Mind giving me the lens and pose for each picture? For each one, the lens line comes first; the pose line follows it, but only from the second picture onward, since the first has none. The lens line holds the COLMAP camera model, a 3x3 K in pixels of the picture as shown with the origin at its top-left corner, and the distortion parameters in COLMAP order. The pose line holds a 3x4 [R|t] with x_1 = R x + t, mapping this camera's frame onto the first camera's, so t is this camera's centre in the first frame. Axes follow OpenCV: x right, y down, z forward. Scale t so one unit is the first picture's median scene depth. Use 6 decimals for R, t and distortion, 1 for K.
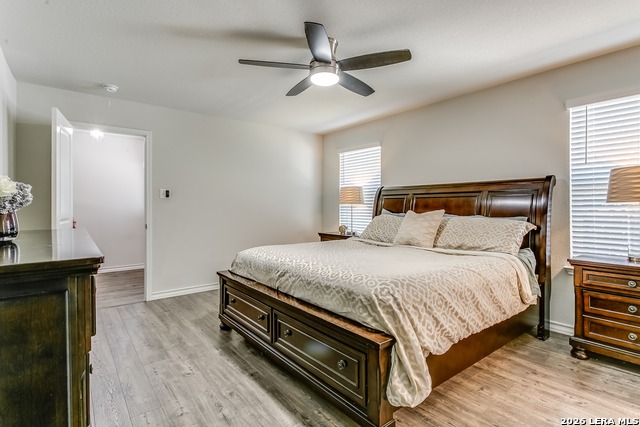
lens RADIAL K [[313.7, 0, 320.5], [0, 313.7, 207.2], [0, 0, 1]] dist [0.004460, -0.006247]
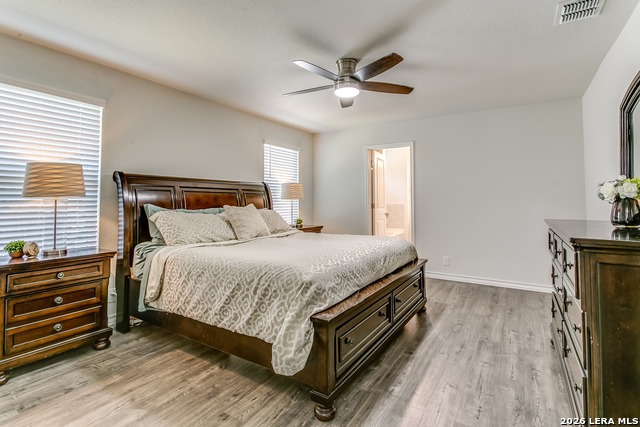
lens RADIAL K [[312.0, 0, 319.9], [0, 312.0, 190.0], [0, 0, 1]] dist [0.001888, -0.000363]
pose [[-0.324758, 0.036600, 0.945089, -1.157218], [0.002272, 0.999278, -0.037918, 0.001149], [-0.945795, -0.010167, -0.324606, 1.640581]]
